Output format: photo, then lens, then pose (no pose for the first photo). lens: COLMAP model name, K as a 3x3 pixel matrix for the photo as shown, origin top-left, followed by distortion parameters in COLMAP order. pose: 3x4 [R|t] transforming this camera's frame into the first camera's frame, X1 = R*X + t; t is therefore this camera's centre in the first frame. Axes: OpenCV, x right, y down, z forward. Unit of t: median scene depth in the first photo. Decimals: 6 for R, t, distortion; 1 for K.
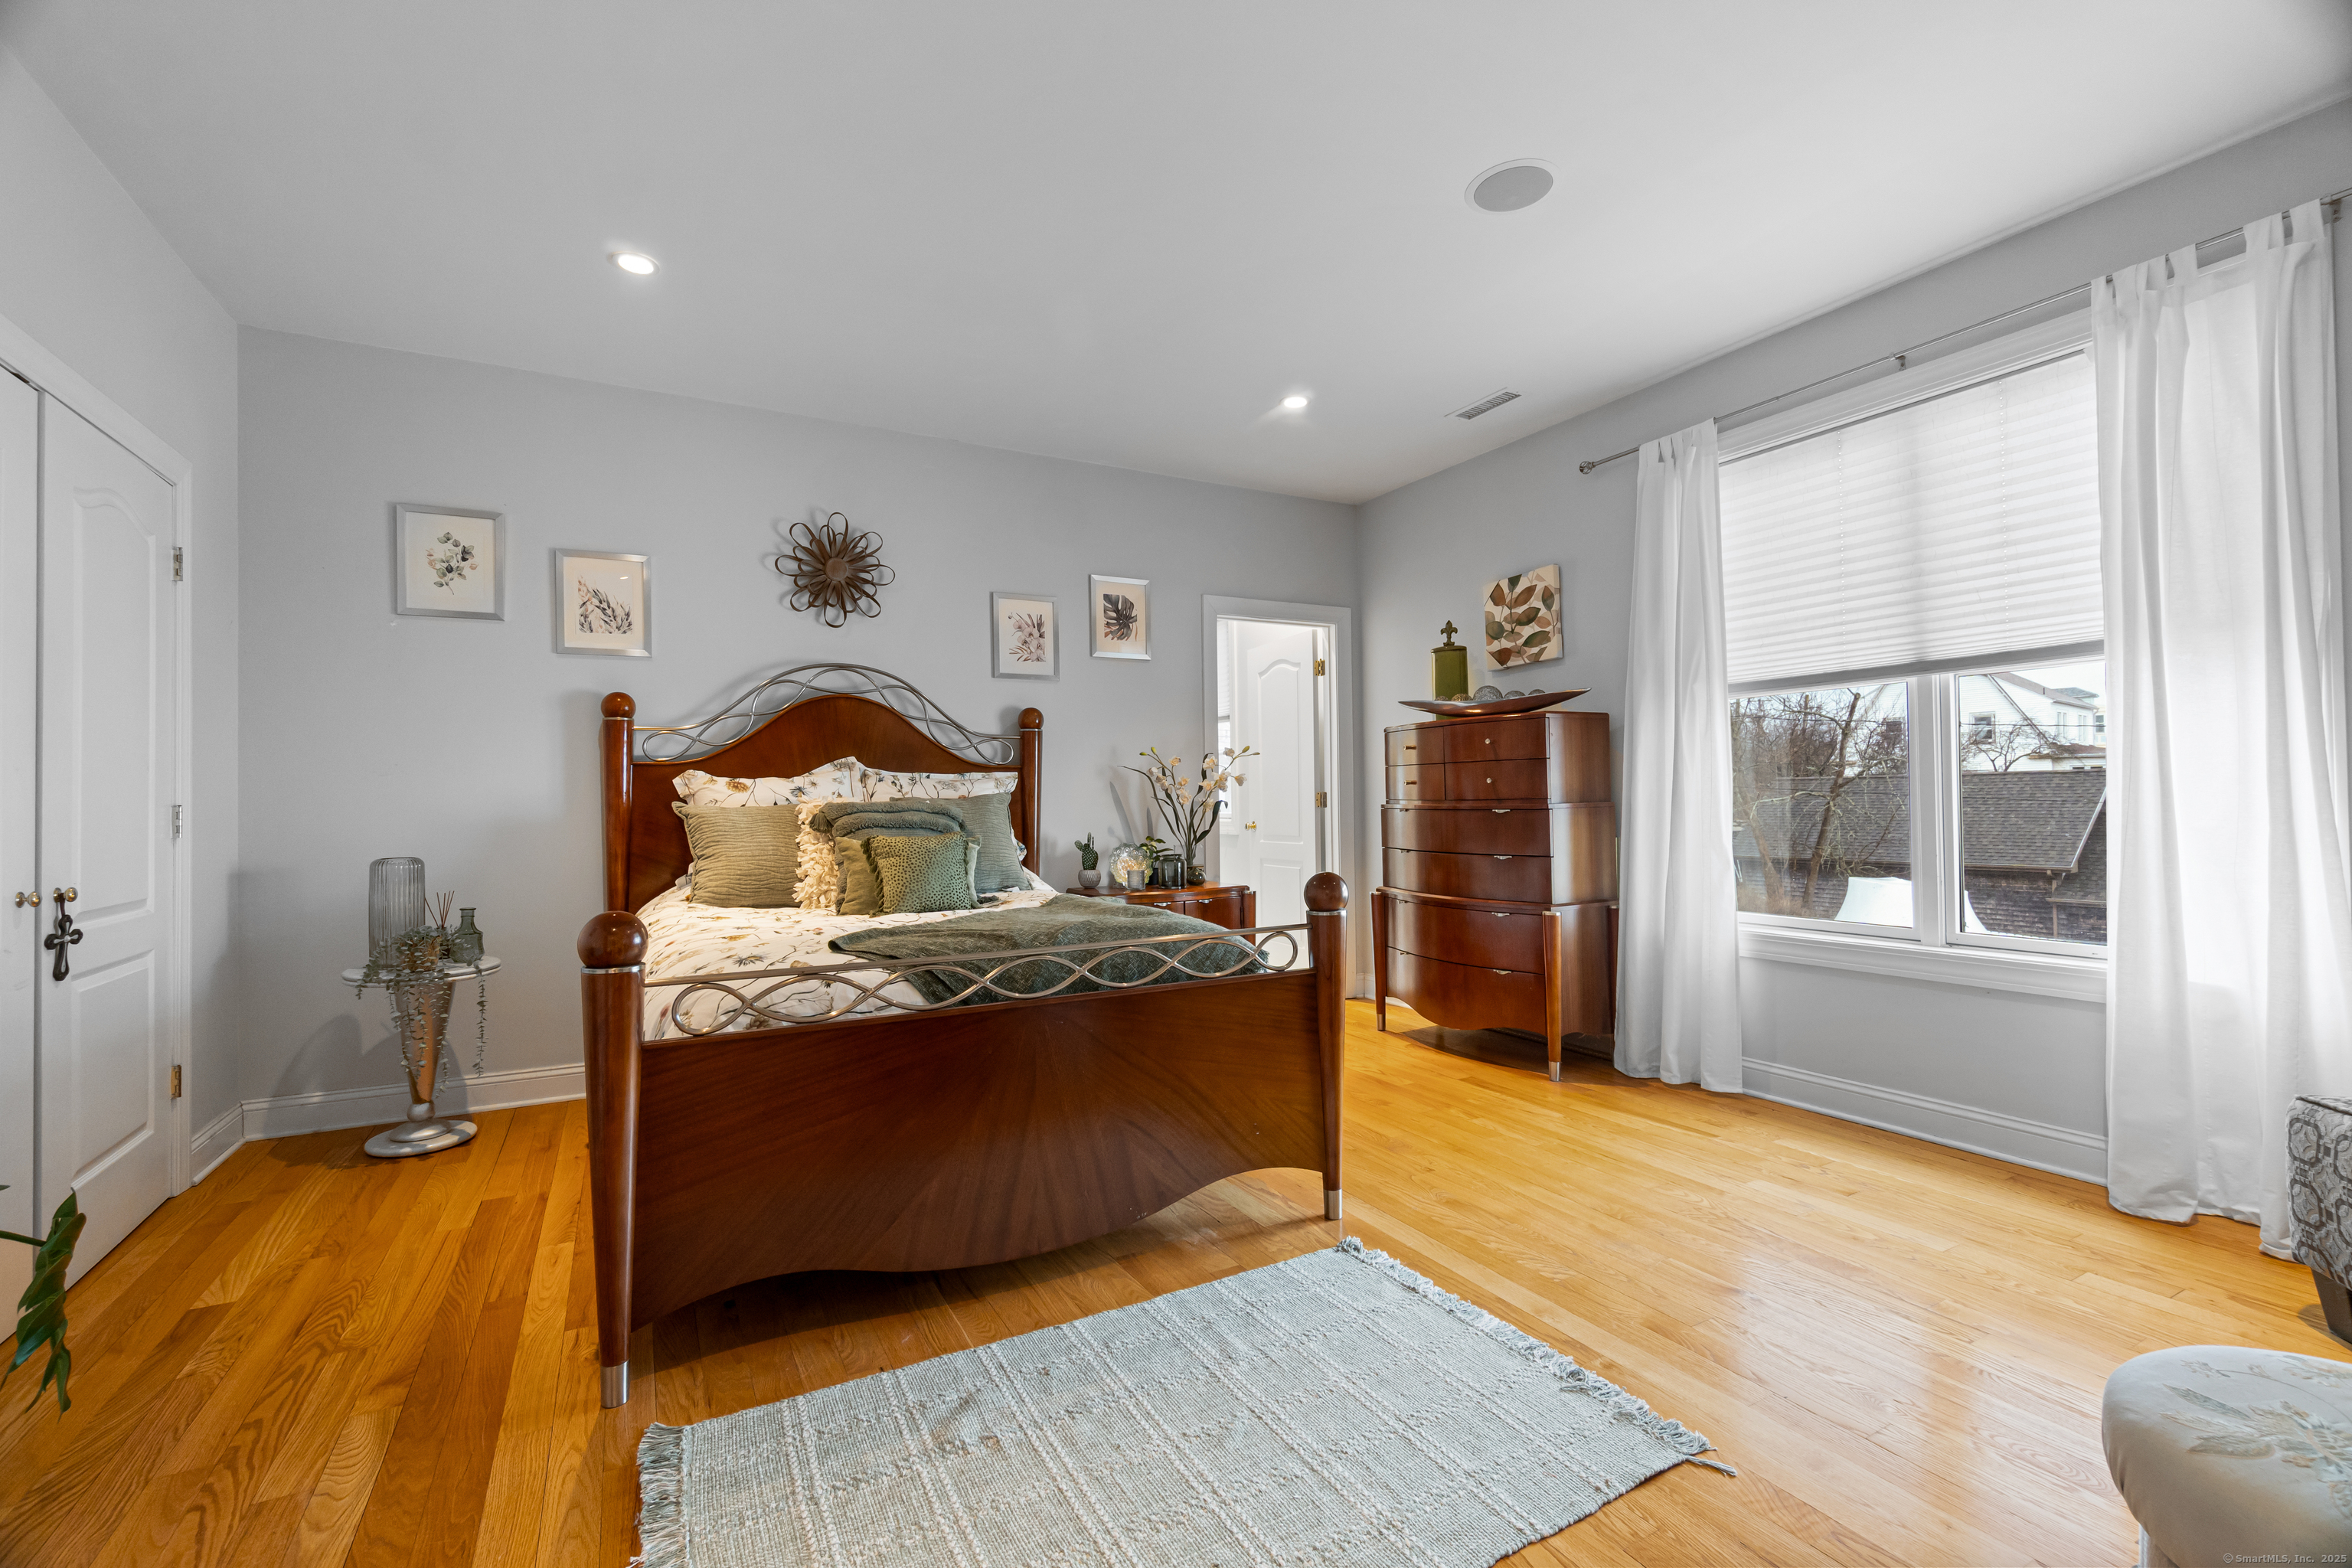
lens RADIAL K [[1014.7, 0, 1166.5], [0, 1014.7, 797.0], [0, 0, 1]] dist [-0.007531, 0.001215]
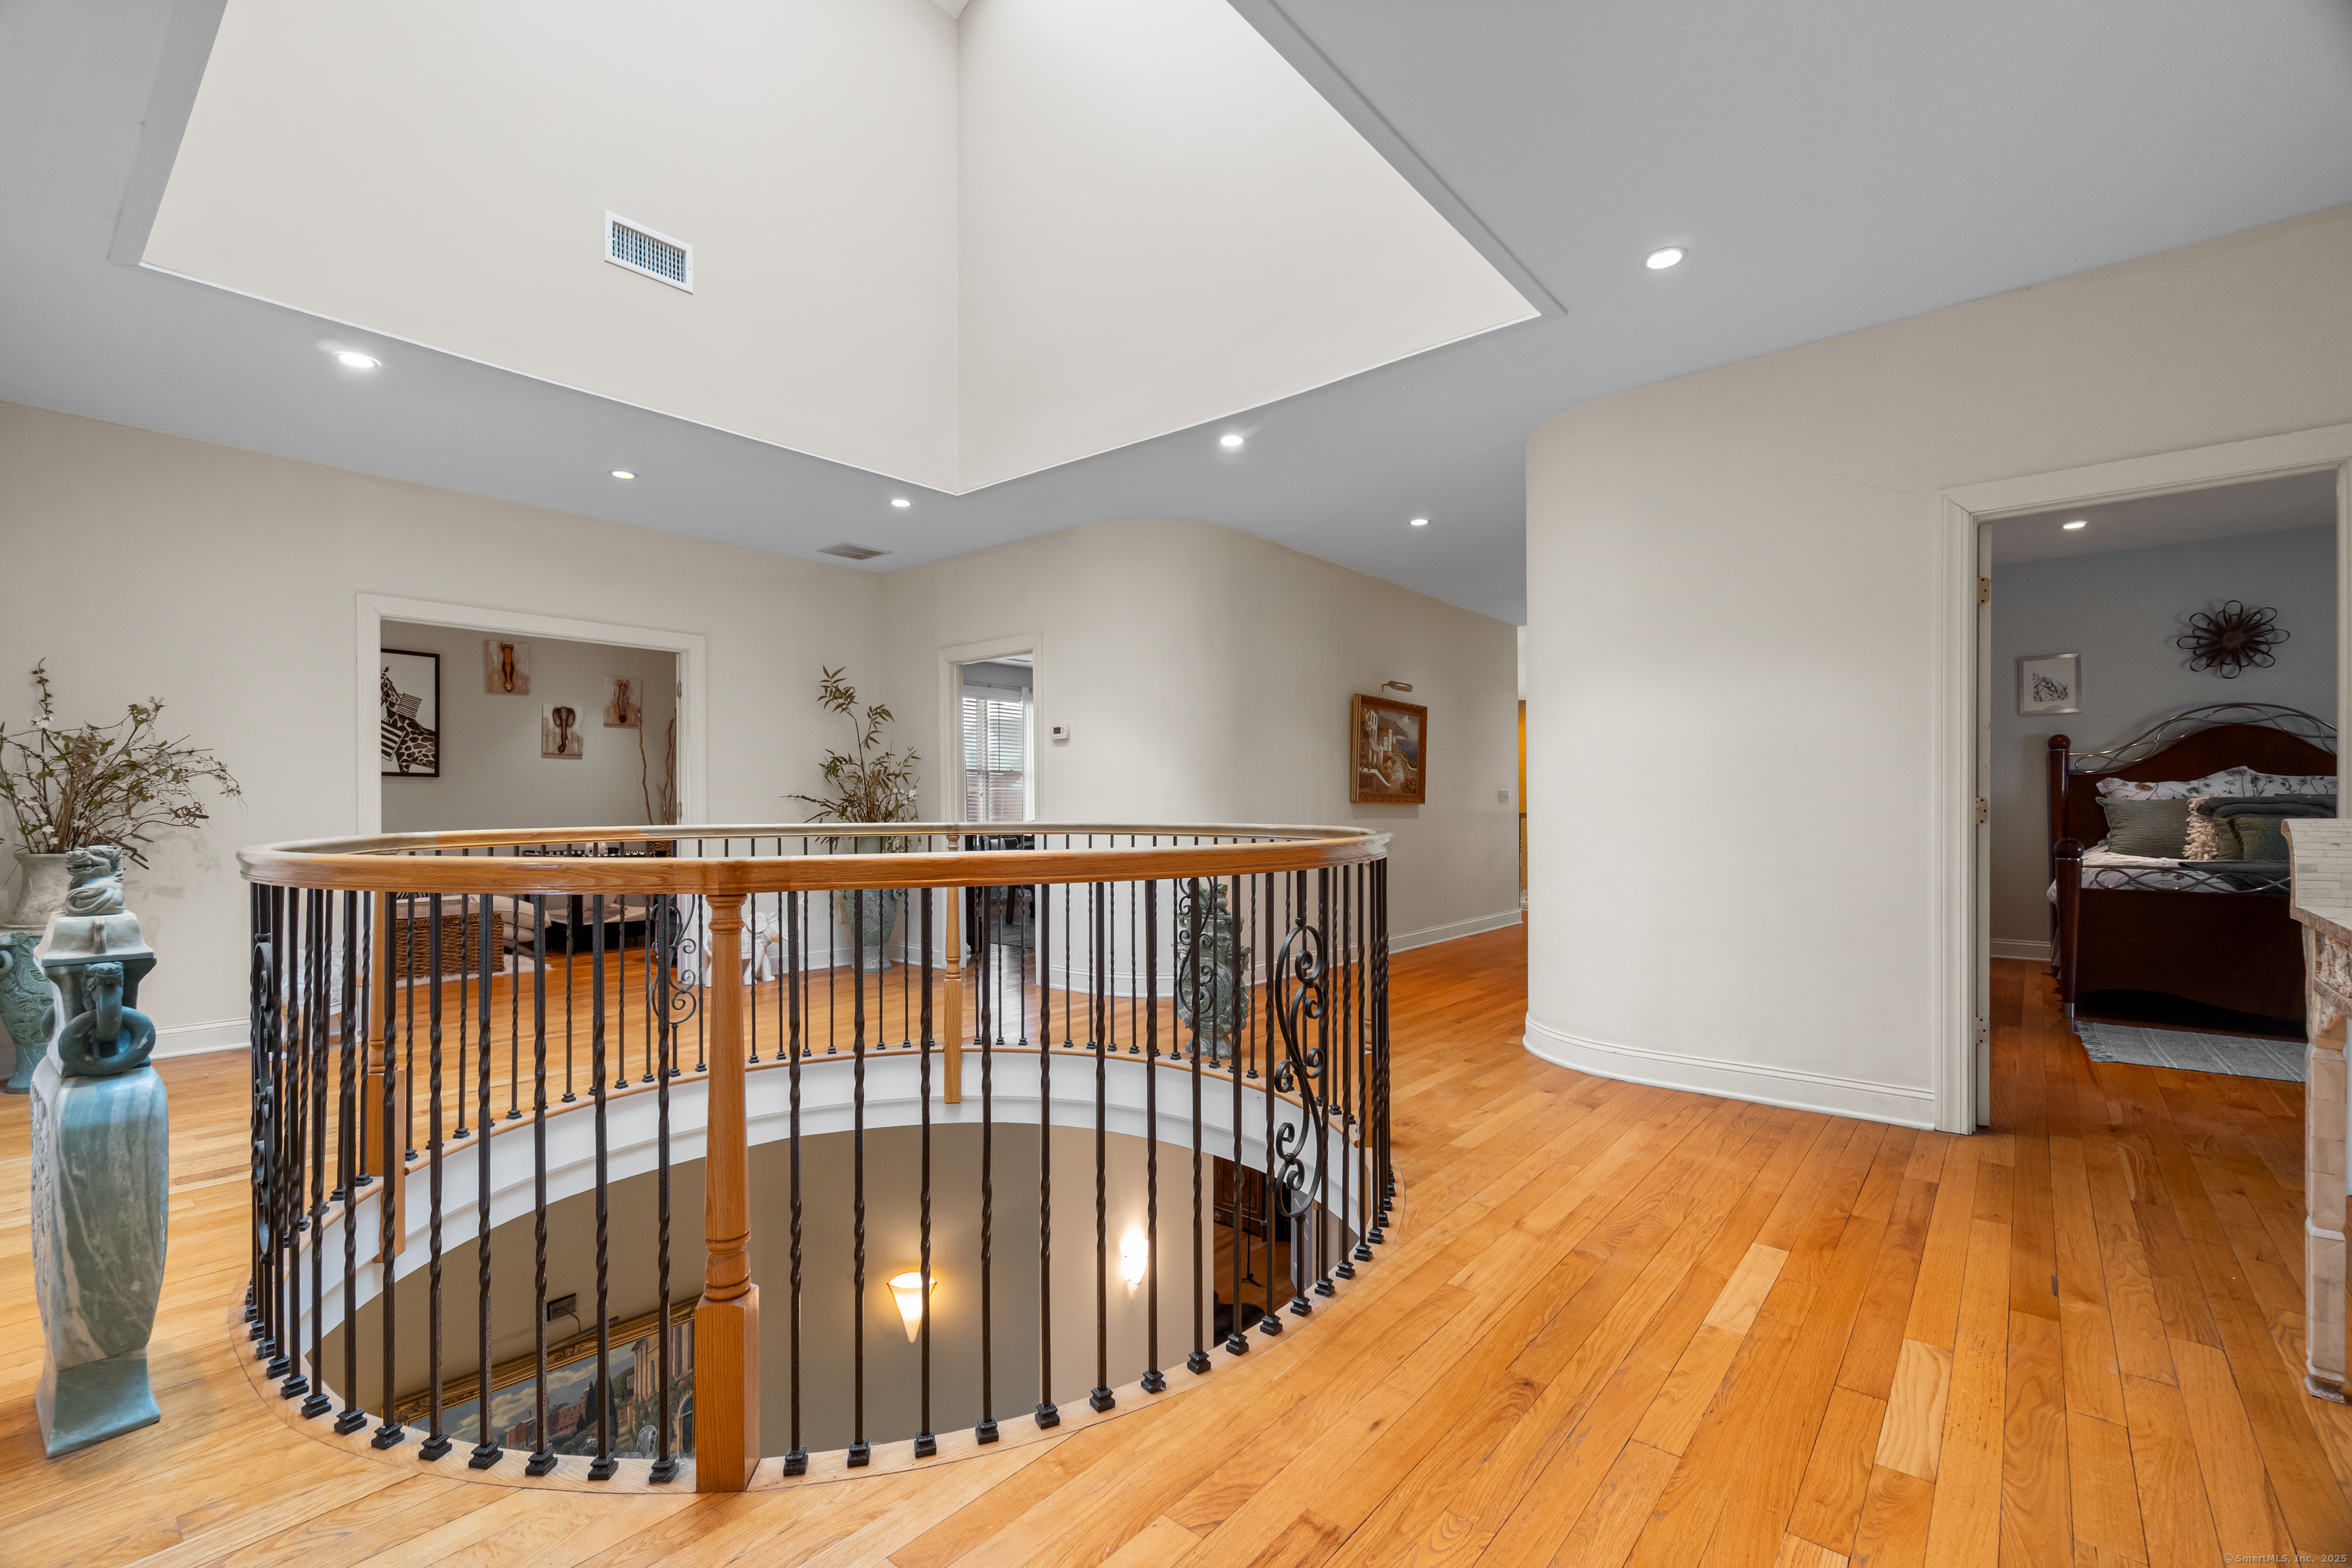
lens RADIAL K [[1014.7, 0, 1164.3], [0, 1014.7, 800.5], [0, 0, 1]] dist [-0.007531, 0.001215]
pose [[0.363325, 0.008615, -0.931623, 0.514959], [0.004794, 0.999927, 0.011117, -0.014444], [0.931650, -0.008506, 0.363257, -1.057464]]
